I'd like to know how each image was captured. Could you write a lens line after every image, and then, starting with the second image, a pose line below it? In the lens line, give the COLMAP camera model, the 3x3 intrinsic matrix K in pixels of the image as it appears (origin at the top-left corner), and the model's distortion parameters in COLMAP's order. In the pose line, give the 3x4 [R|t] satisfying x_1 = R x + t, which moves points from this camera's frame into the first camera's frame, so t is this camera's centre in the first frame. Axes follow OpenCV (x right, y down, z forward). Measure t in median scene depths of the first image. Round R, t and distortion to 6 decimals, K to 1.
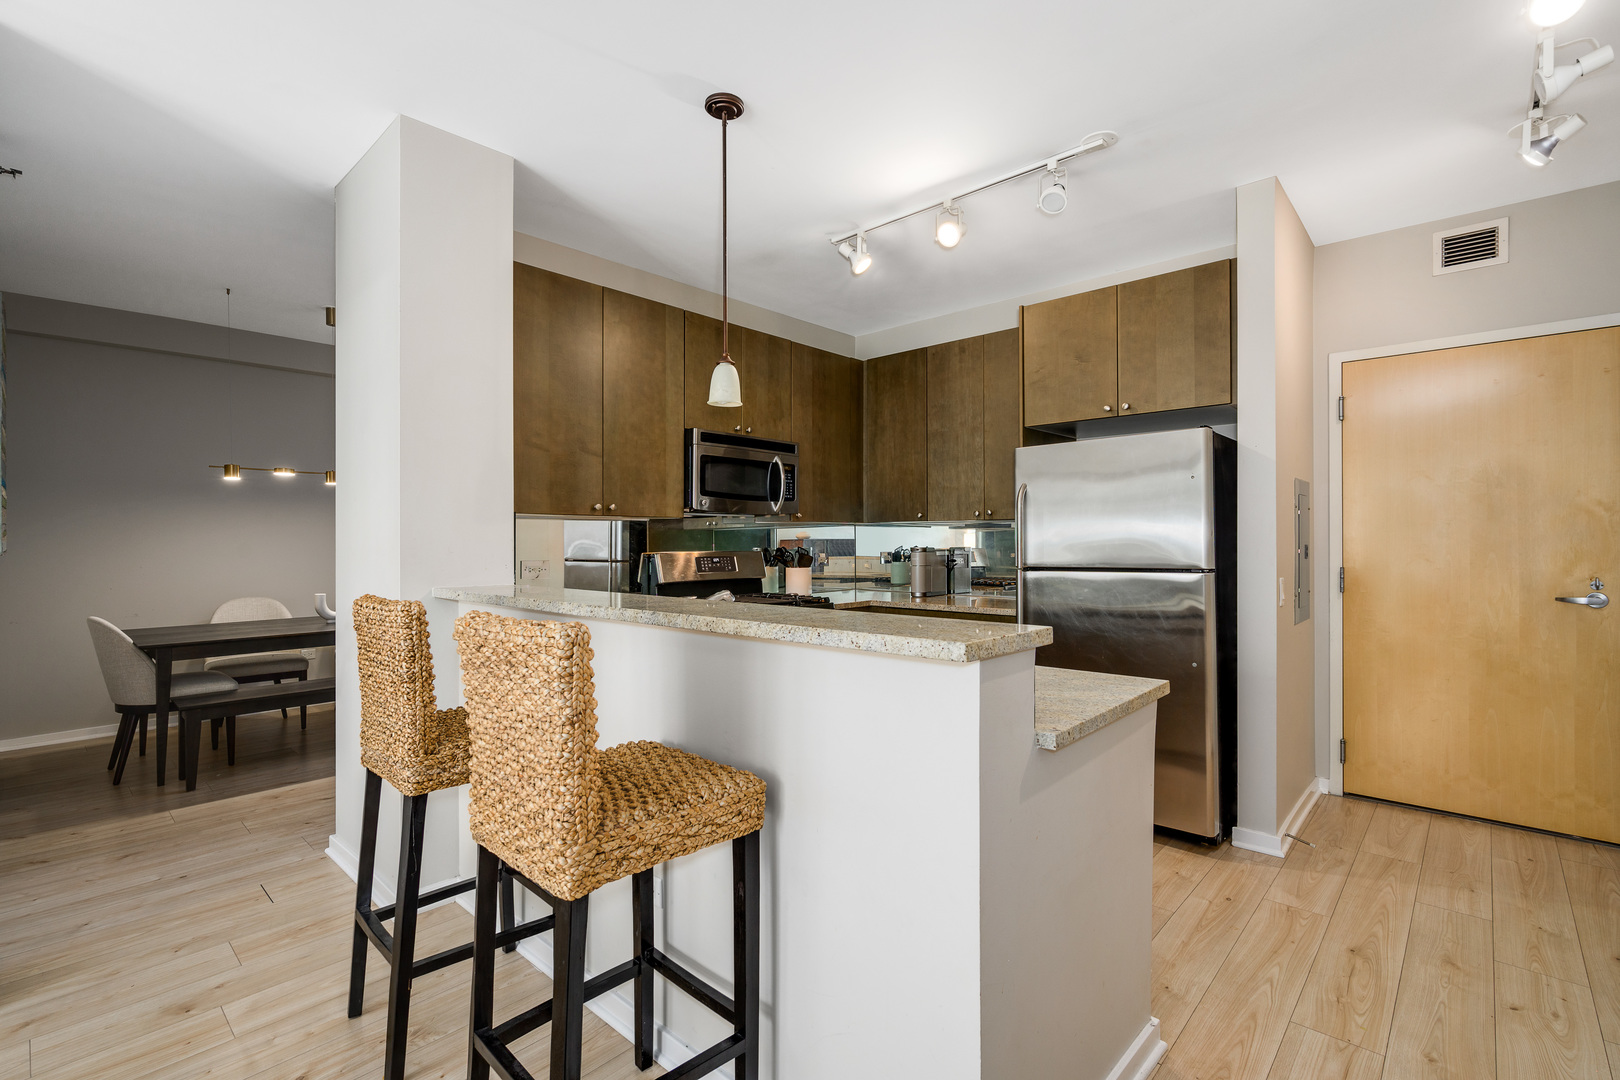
lens RADIAL K [[716.5, 0, 808.4], [0, 716.5, 556.2], [0, 0, 1]] dist [0.000590, -0.000878]
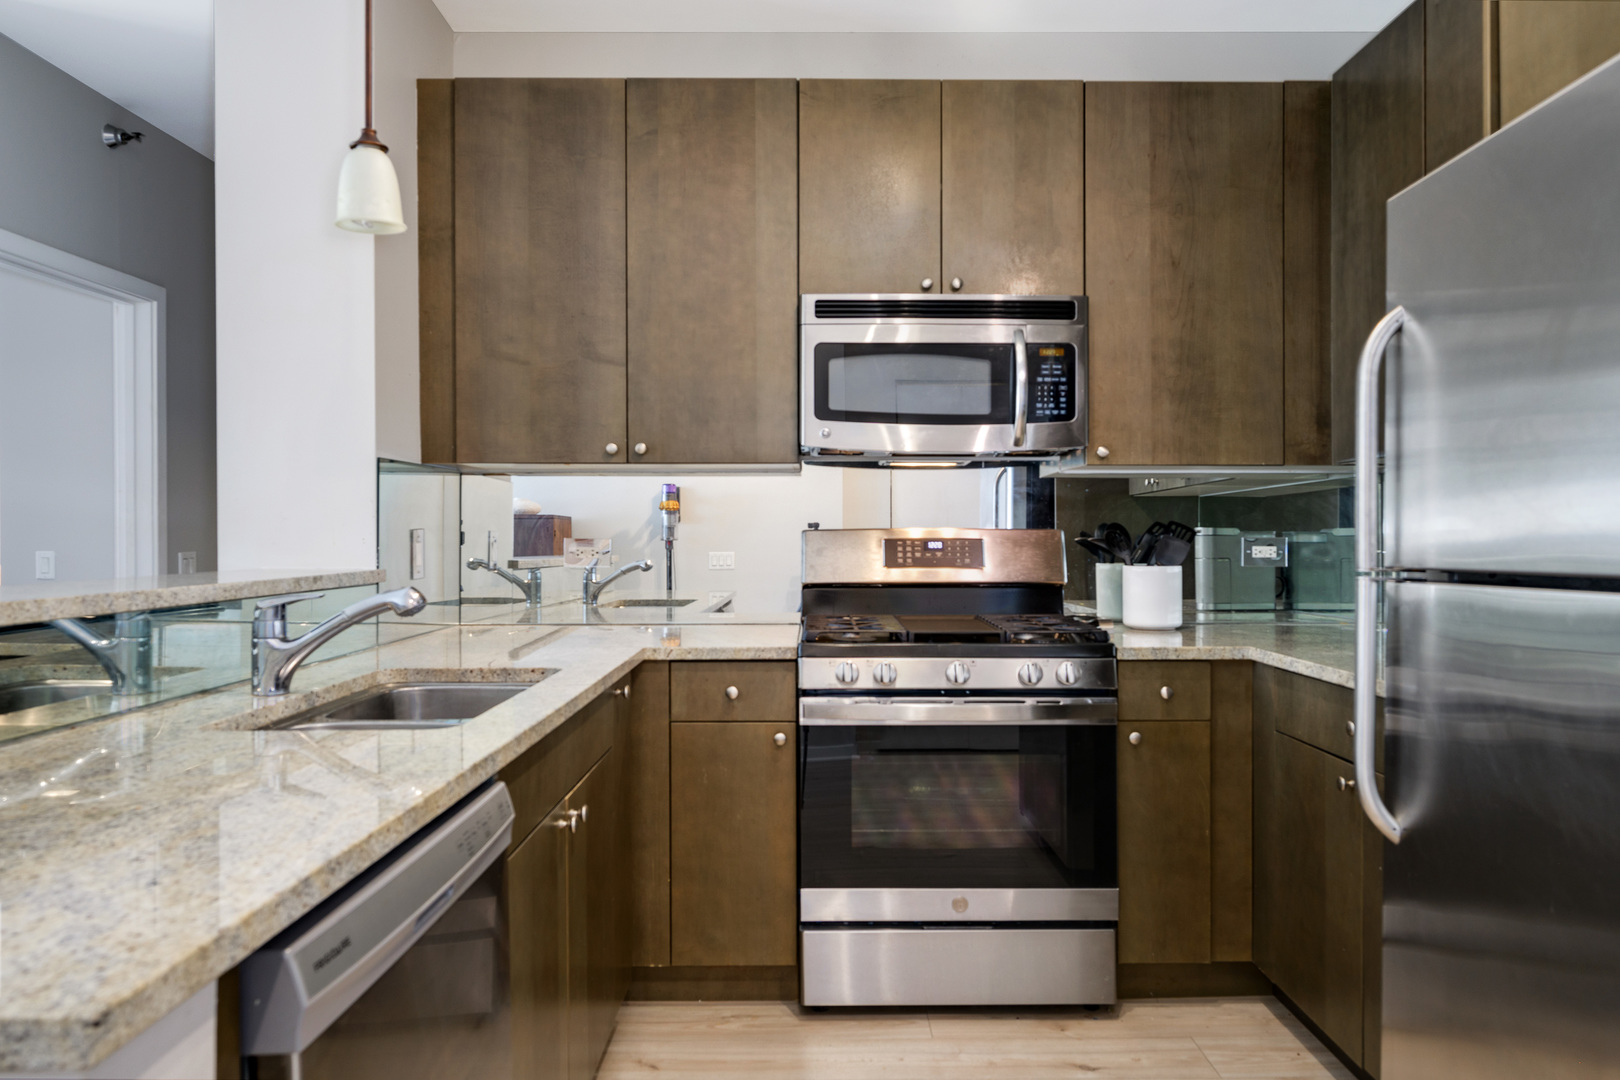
lens RADIAL K [[1116.4, 0, 813.0], [0, 1116.4, 541.4], [0, 0, 1]] dist [0.001306, 0.003549]
pose [[0.696161, 0.006763, -0.717854, 0.456765], [-0.014800, 0.999878, -0.004933, 0.009543], [0.717733, 0.014058, 0.696176, 0.438286]]
